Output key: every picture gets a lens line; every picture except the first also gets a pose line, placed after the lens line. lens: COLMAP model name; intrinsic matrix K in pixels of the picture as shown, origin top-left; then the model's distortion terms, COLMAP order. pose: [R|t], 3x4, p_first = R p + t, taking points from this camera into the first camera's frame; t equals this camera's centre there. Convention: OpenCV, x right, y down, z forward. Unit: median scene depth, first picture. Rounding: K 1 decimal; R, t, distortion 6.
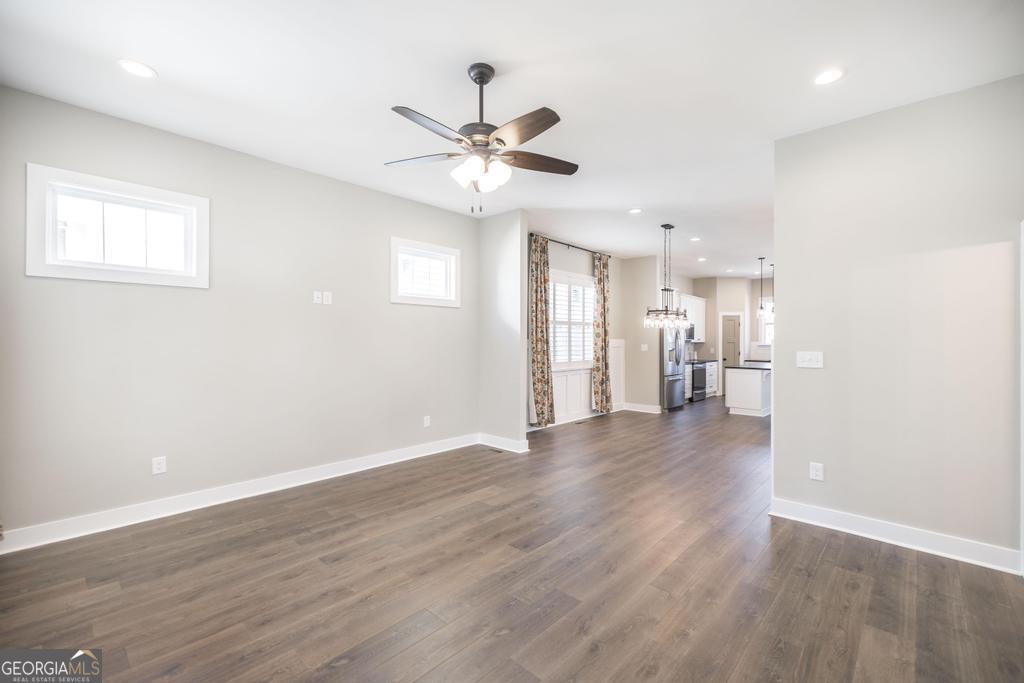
lens RADIAL K [[442.2, 0, 517.8], [0, 442.2, 339.7], [0, 0, 1]] dist [0.007196, -0.000045]
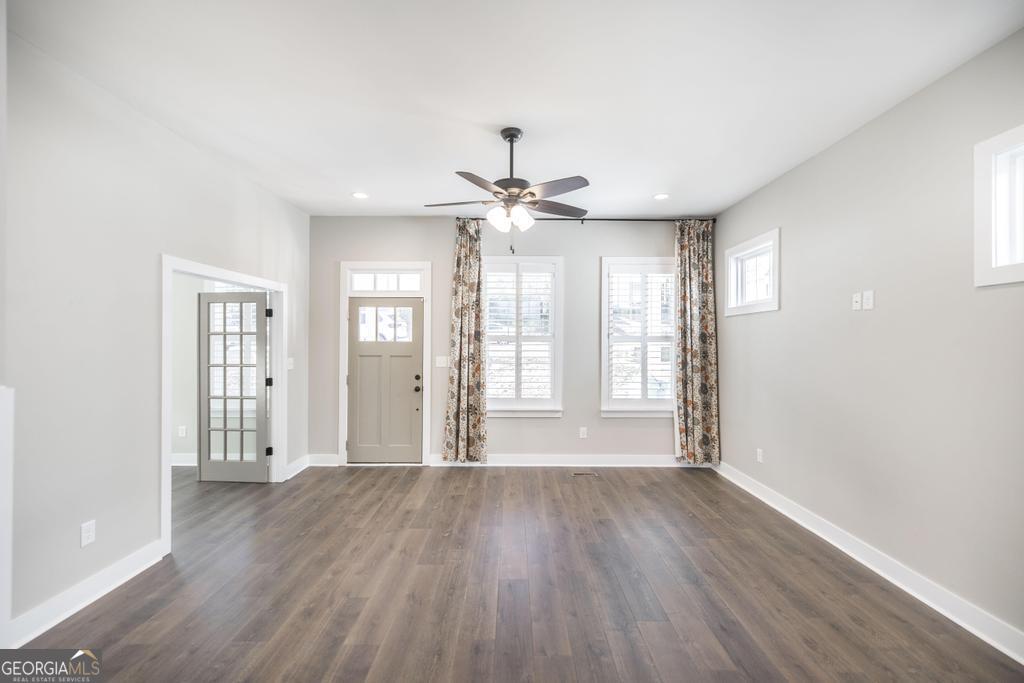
lens RADIAL K [[442.2, 0, 518.7], [0, 442.2, 341.2], [0, 0, 1]] dist [0.007196, -0.000045]
pose [[-0.725123, -0.008167, -0.688571, 0.526481], [-0.008588, 0.999959, -0.002816, -0.029595], [0.688566, 0.003872, -0.725164, 1.375409]]
